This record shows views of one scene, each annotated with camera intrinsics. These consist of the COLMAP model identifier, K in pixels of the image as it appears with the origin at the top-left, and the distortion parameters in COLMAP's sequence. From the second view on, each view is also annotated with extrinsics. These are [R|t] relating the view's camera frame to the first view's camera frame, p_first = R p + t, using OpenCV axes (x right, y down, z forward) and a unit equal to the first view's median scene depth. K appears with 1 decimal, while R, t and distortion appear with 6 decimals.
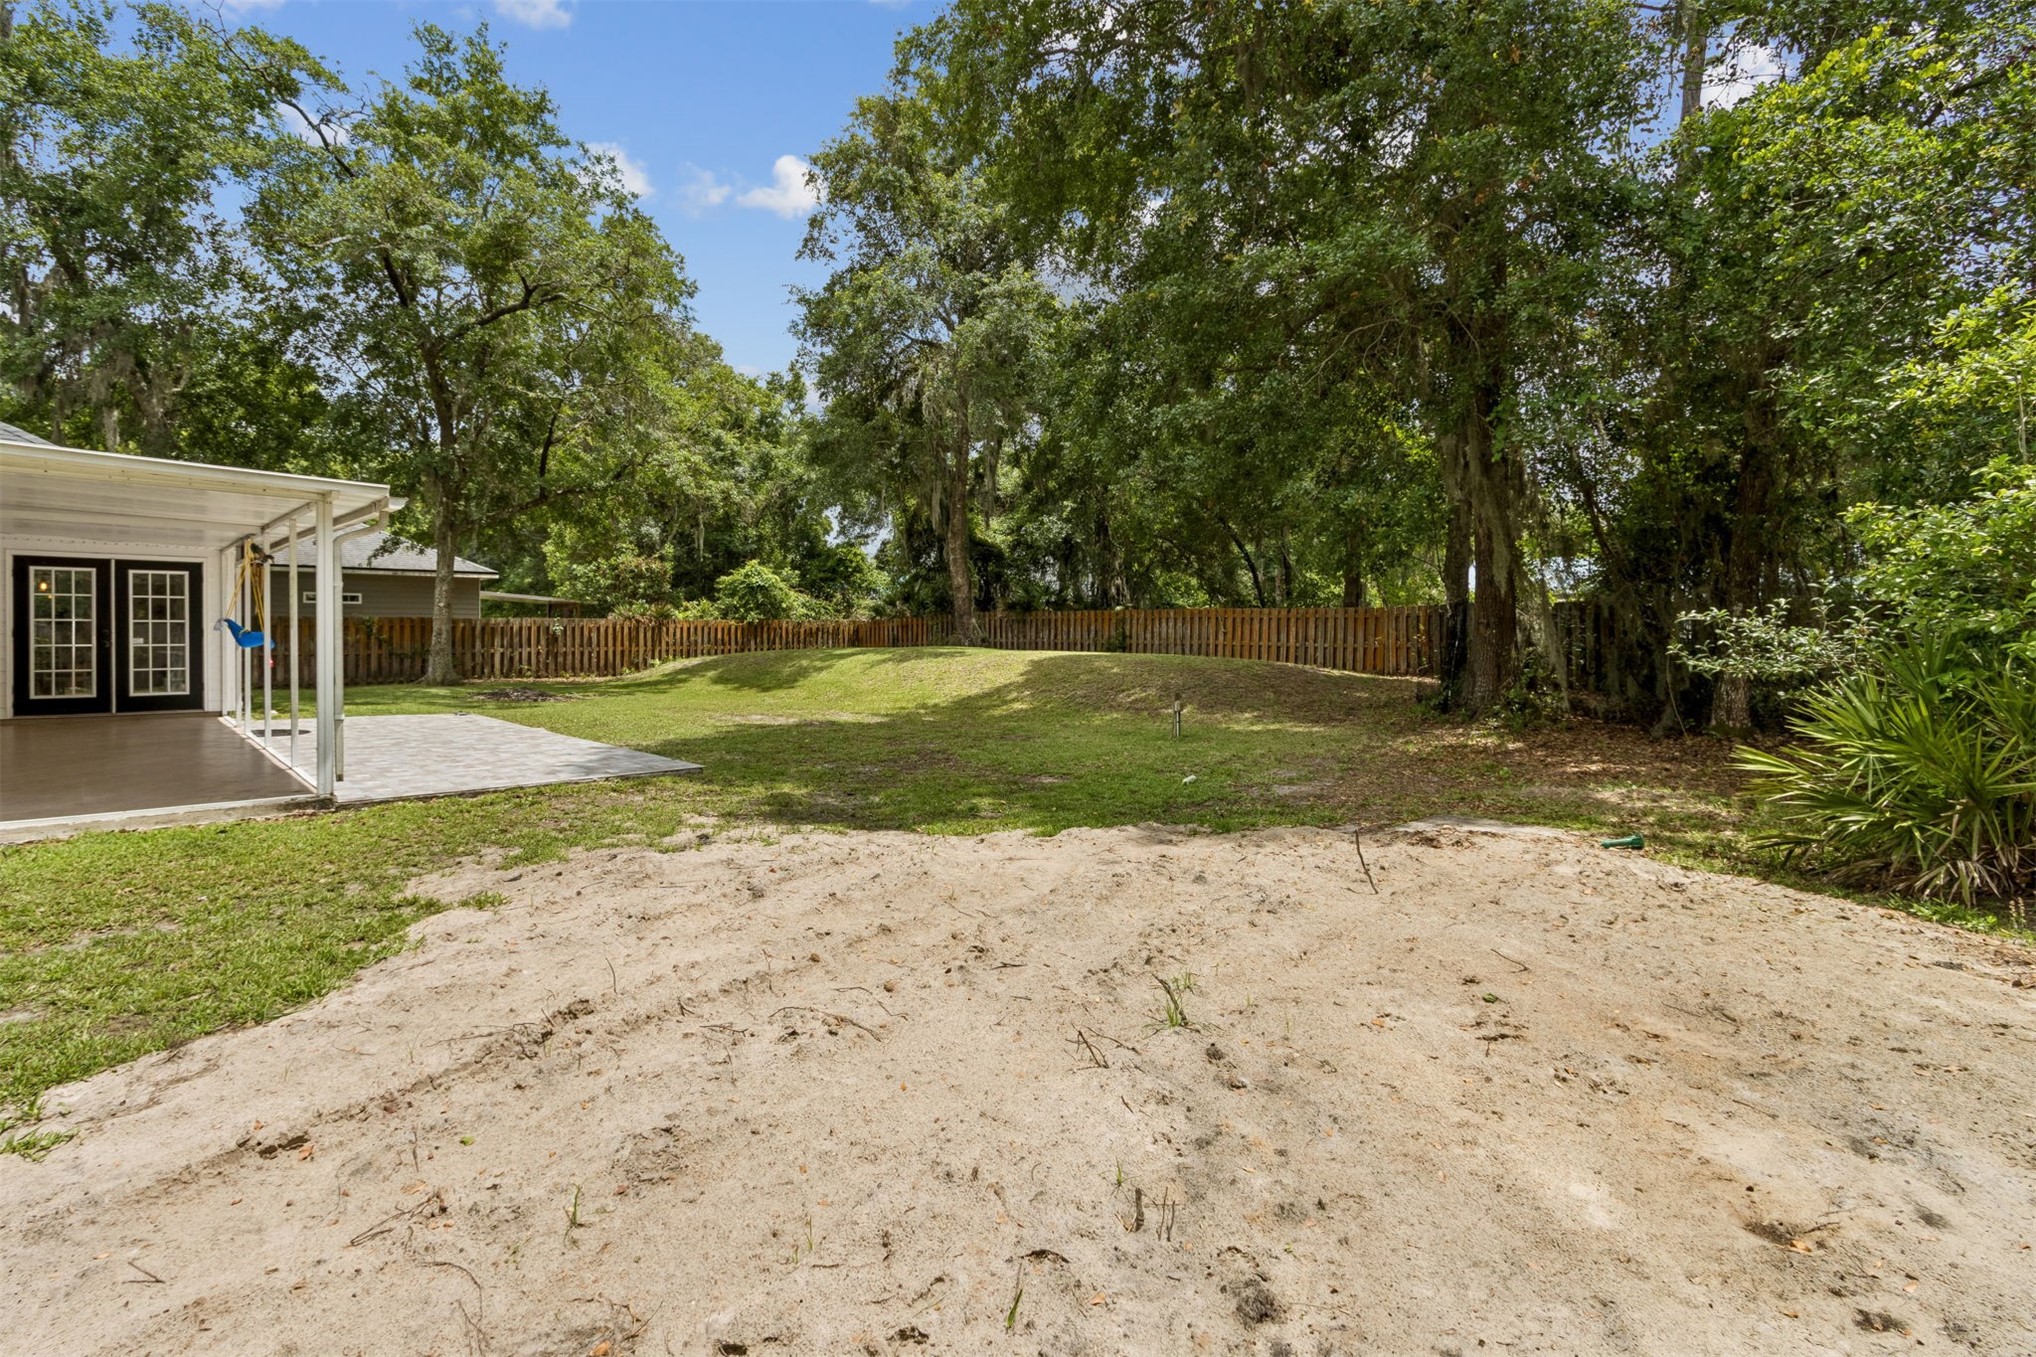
lens RADIAL K [[943.6, 0, 1008.4], [0, 943.6, 633.1], [0, 0, 1]] dist [-0.001072, -0.001198]
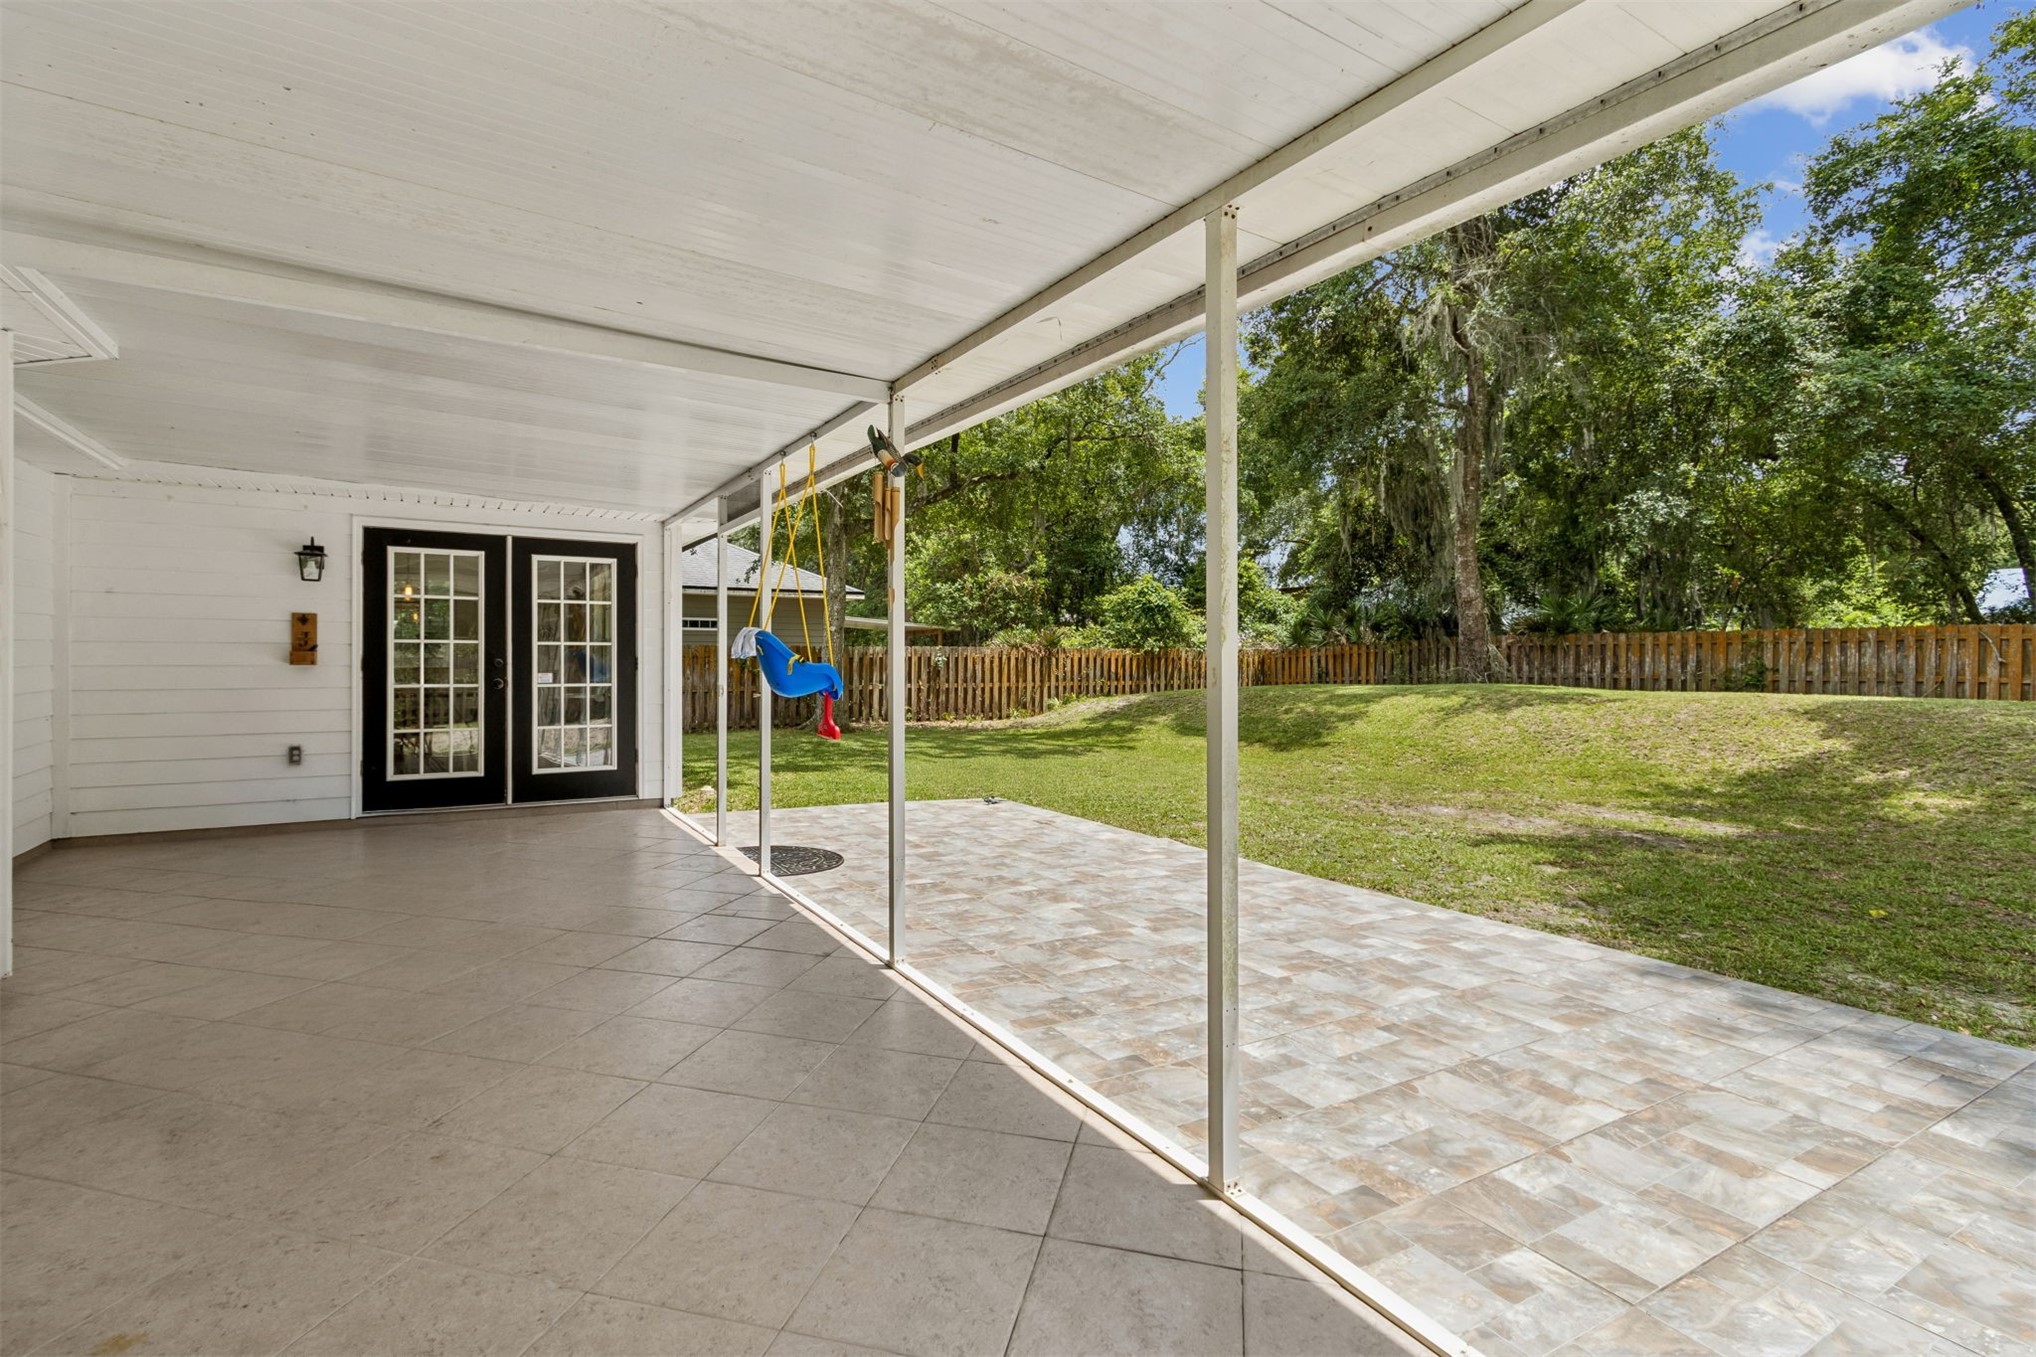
lens RADIAL K [[945.6, 0, 1012.7], [0, 945.6, 655.3], [0, 0, 1]] dist [0.000976, 0.000008]
pose [[0.974026, -0.003408, -0.226409, -0.247829], [0.000921, 0.999938, -0.011092, 0.000529], [0.226433, 0.010596, 0.973969, 0.241462]]
